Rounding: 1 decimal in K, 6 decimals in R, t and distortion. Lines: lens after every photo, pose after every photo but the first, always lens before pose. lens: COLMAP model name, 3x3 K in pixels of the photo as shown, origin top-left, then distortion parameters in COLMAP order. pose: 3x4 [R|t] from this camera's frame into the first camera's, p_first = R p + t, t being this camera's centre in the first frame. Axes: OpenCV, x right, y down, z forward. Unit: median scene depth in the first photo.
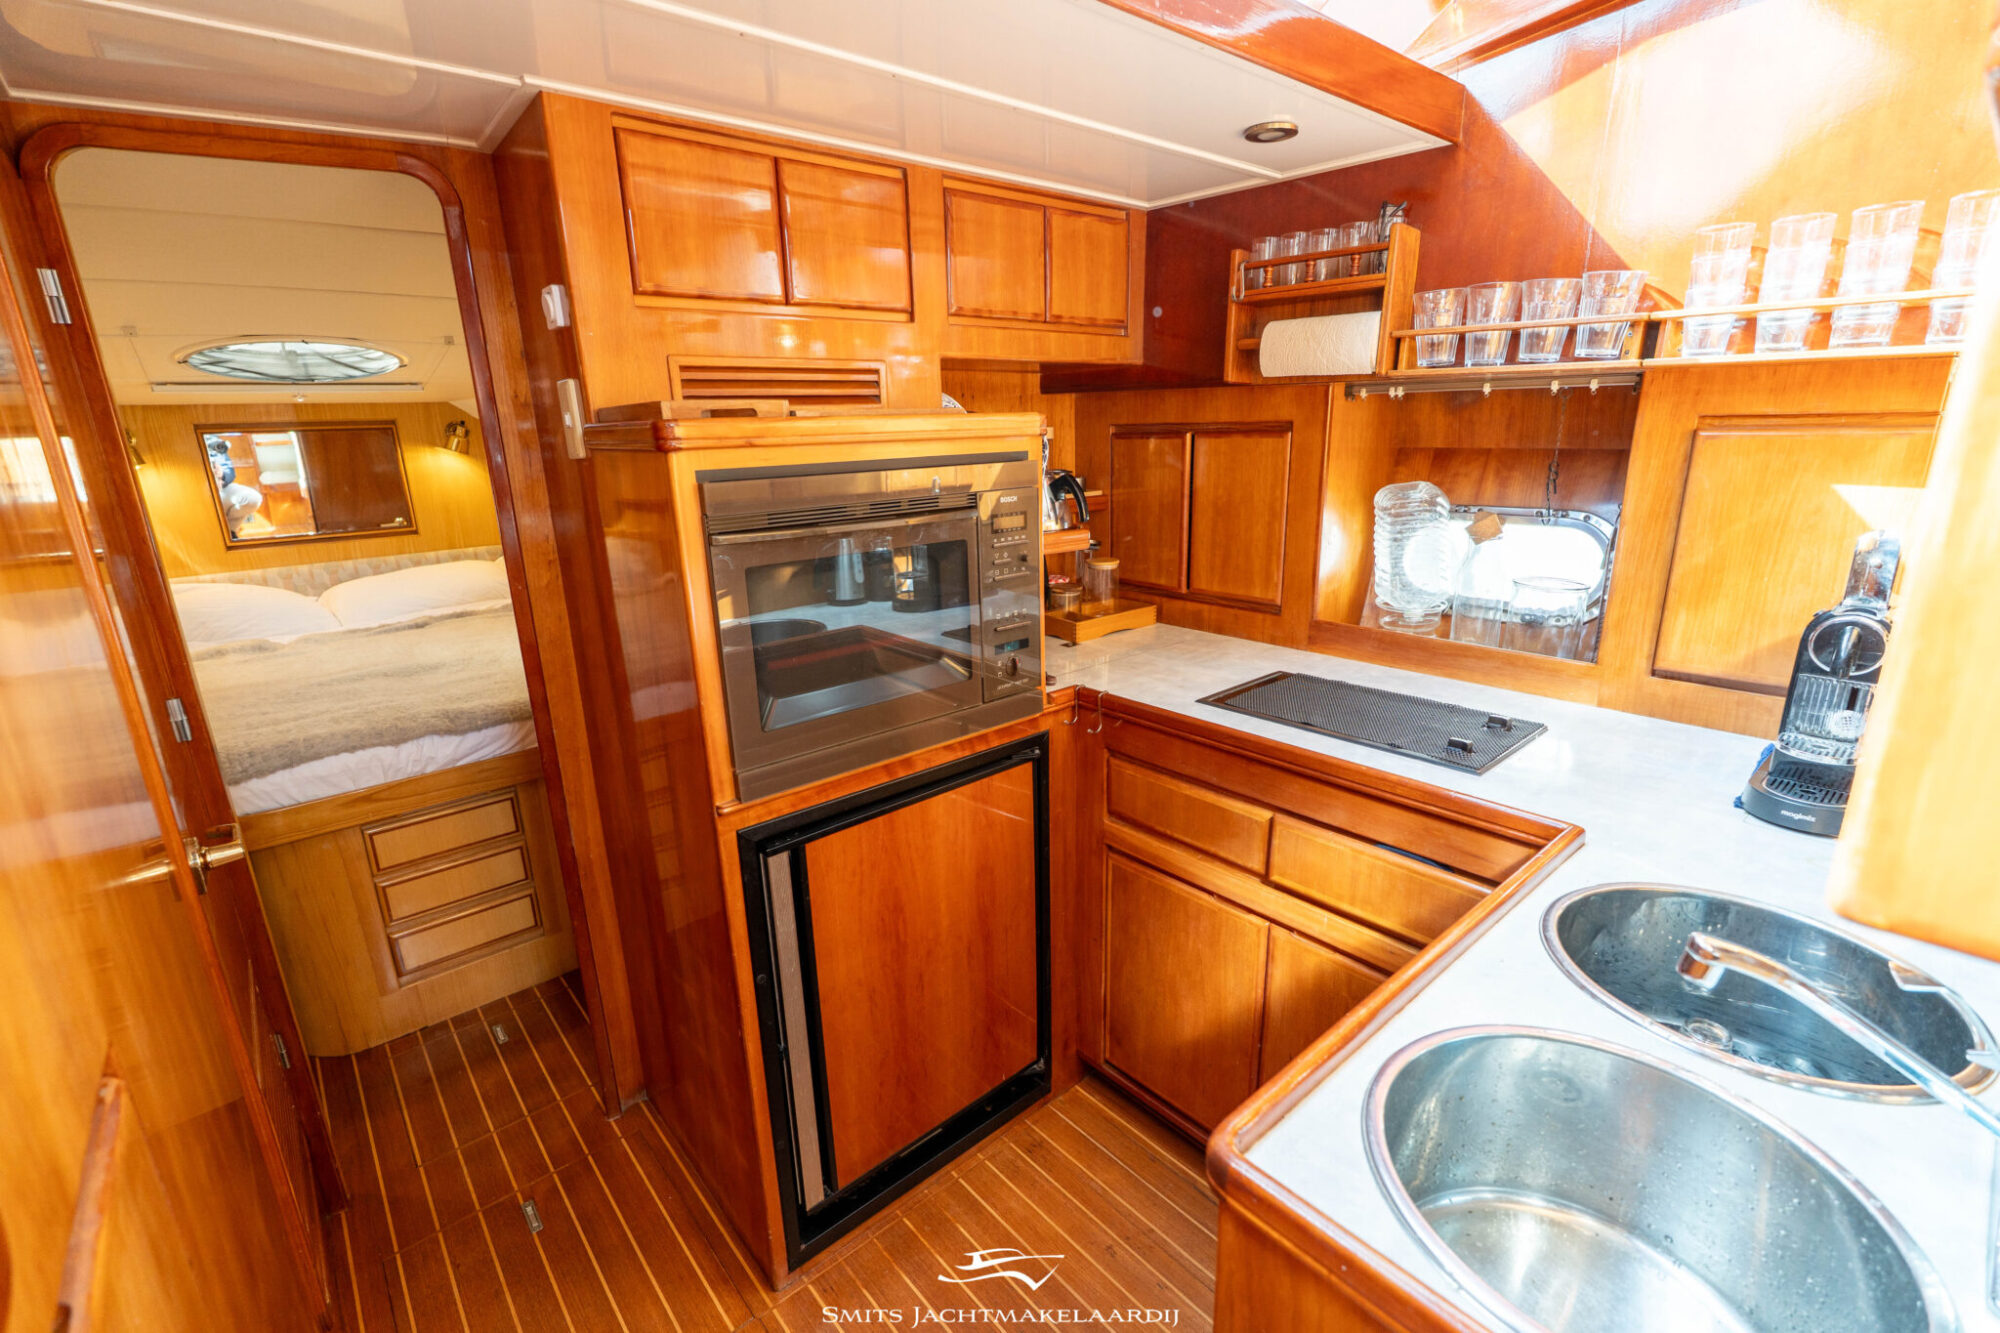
lens RADIAL K [[881.7, 0, 1001.7], [0, 881.7, 673.2], [0, 0, 1]] dist [-0.002953, 0.000179]
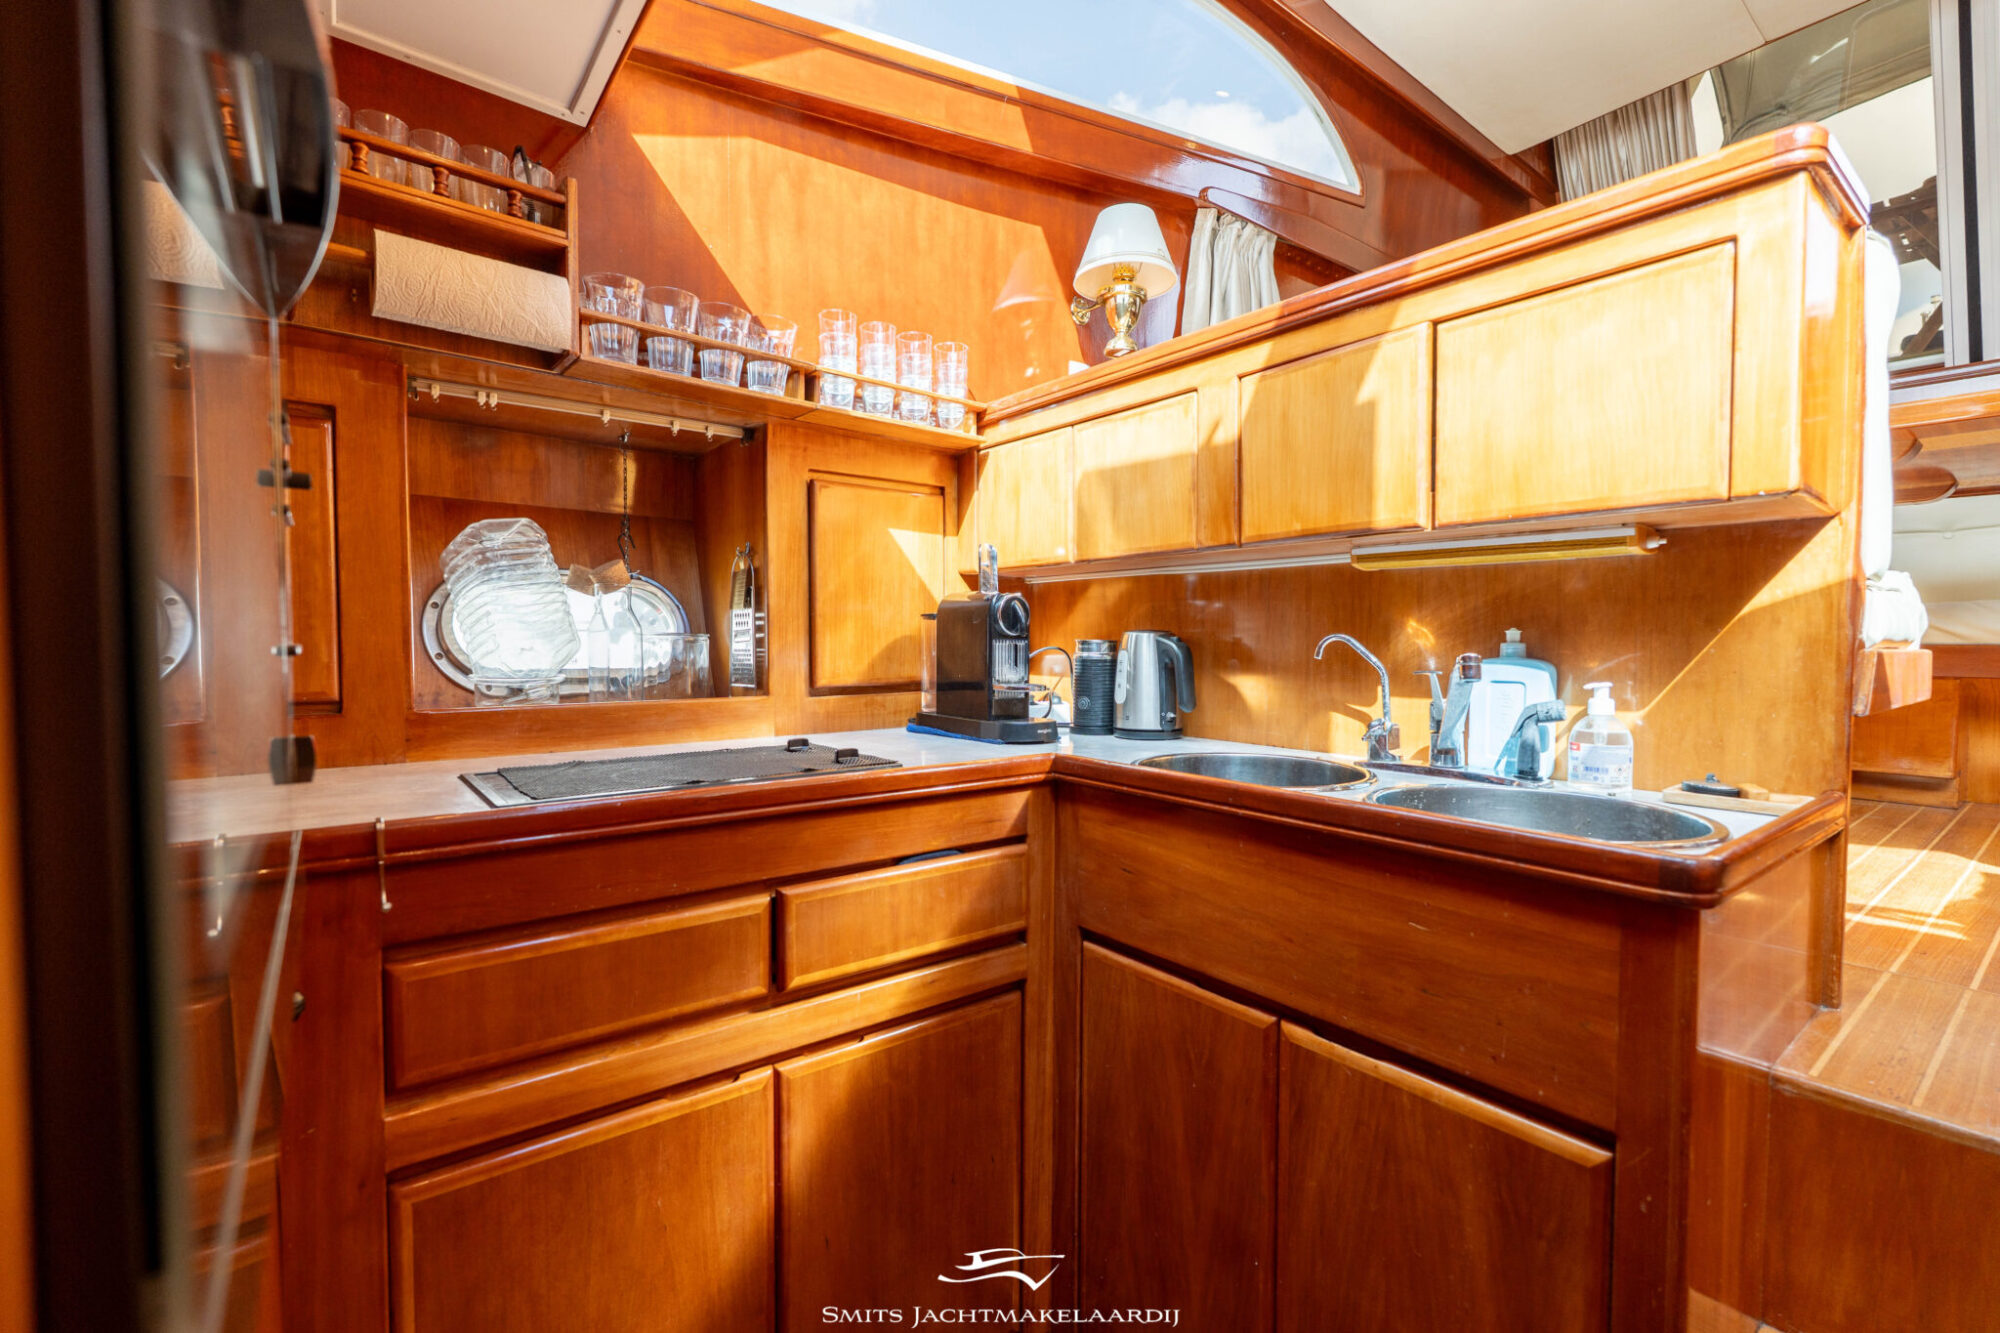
lens RADIAL K [[881.7, 0, 1000.0], [0, 881.7, 664.3], [0, 0, 1]] dist [-0.002953, 0.000179]
pose [[0.057137, -0.009135, 0.998325, -0.293442], [0.271995, 0.962275, -0.006762, 0.030447], [-0.960601, 0.271926, 0.057466, 0.577937]]
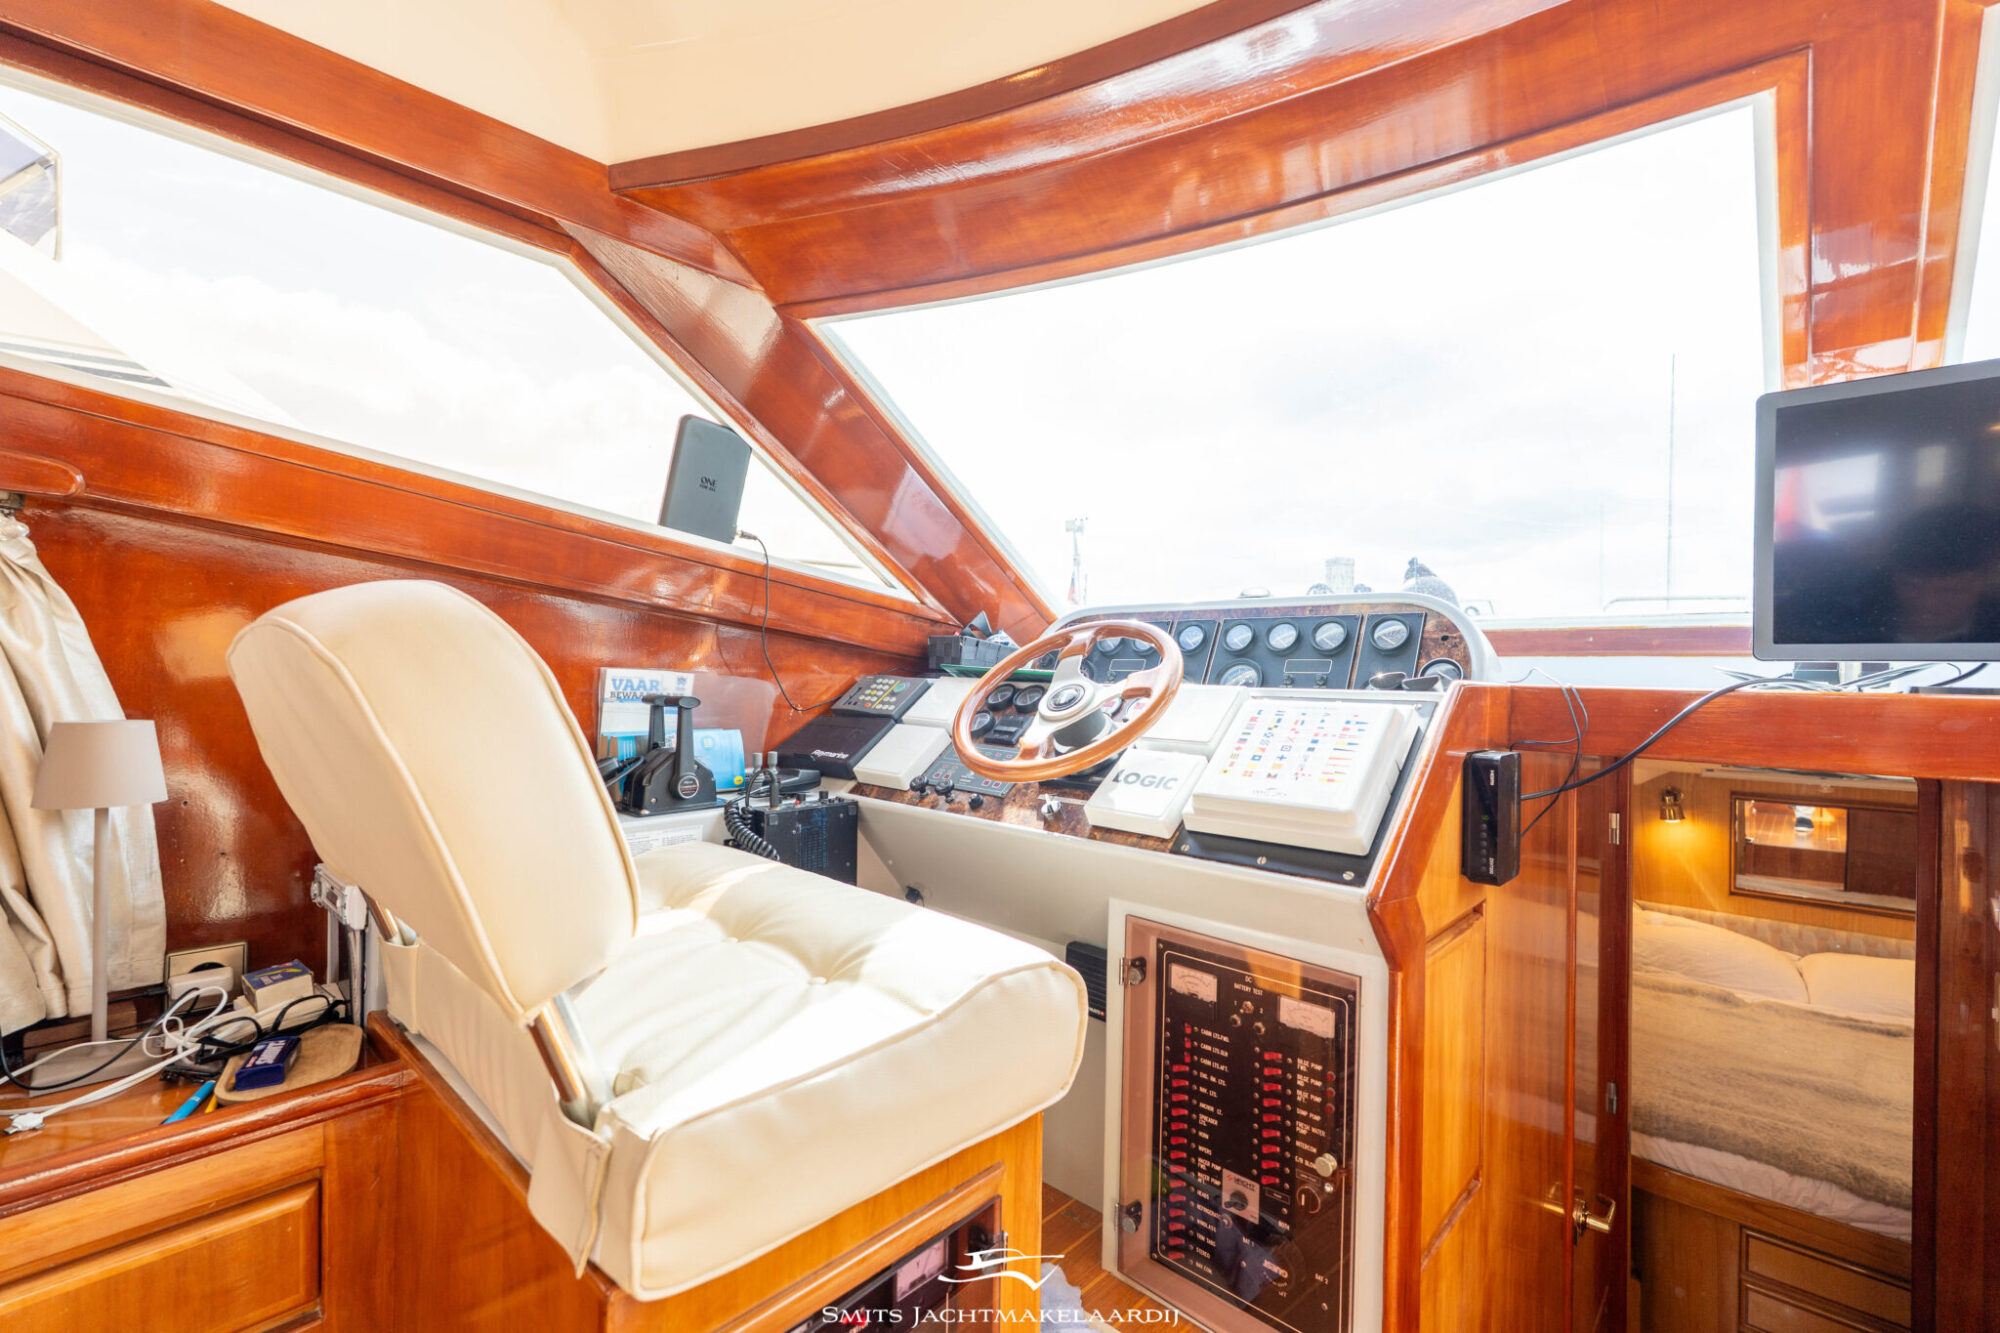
lens RADIAL K [[881.7, 0, 994.0], [0, 881.7, 659.3], [0, 0, 1]] dist [-0.002953, 0.000179]
pose [[0.107084, 0.022900, -0.993986, 0.295325], [-0.287519, 0.957733, -0.008910, -0.253779], [0.951770, 0.286744, 0.109143, -0.260002]]
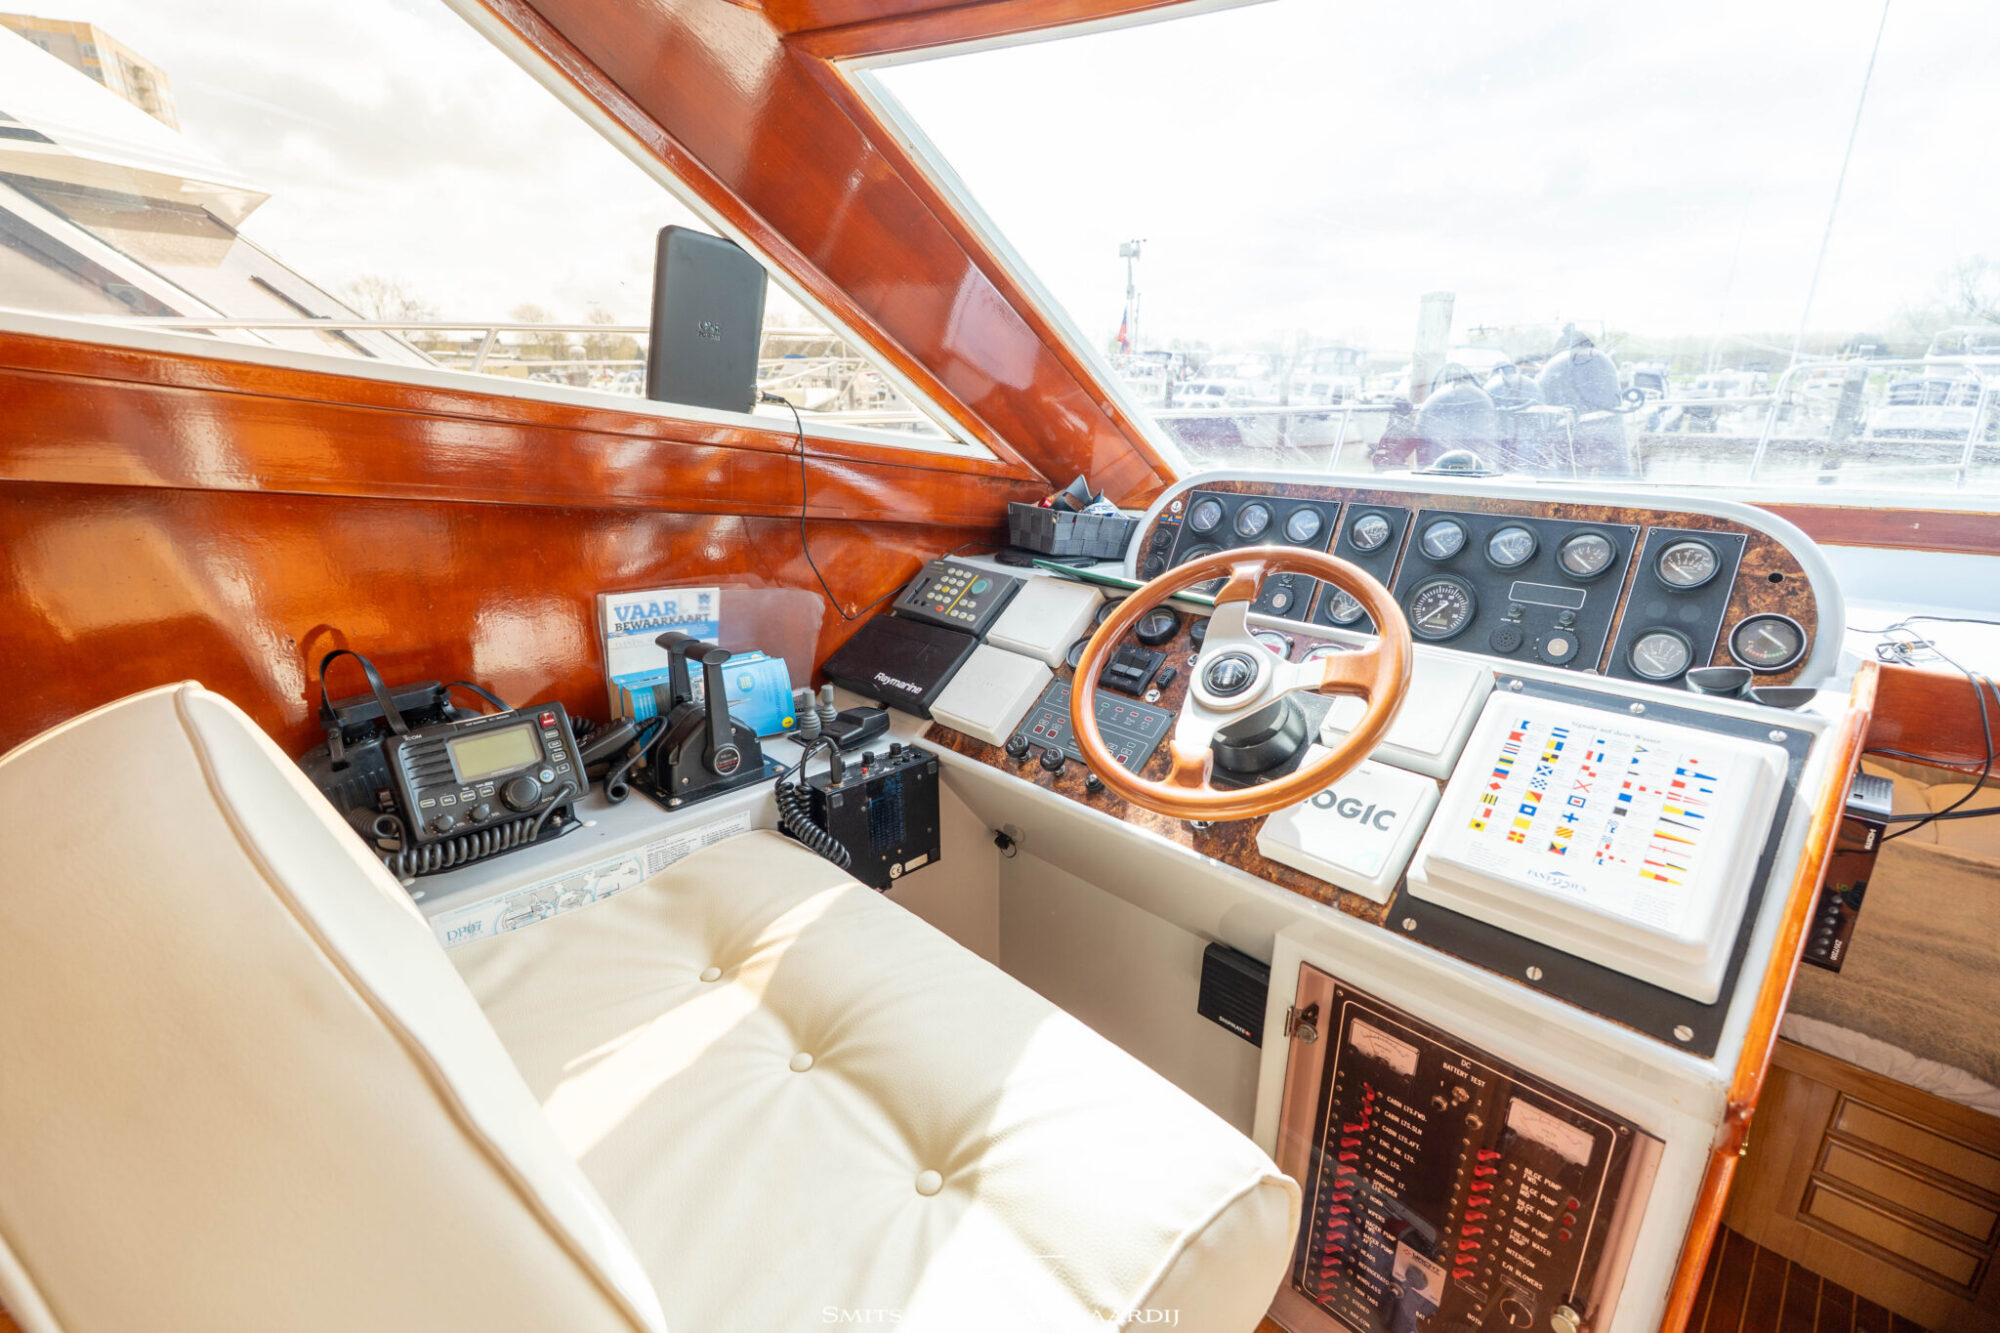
lens RADIAL K [[881.7, 0, 1000.9], [0, 881.7, 671.9], [0, 0, 1]] dist [-0.002953, 0.000179]
pose [[0.072394, 0.318992, -0.944989, 0.071507], [-0.276443, 0.916771, 0.288289, -0.359124], [0.958300, 0.240366, 0.154552, -0.325619]]
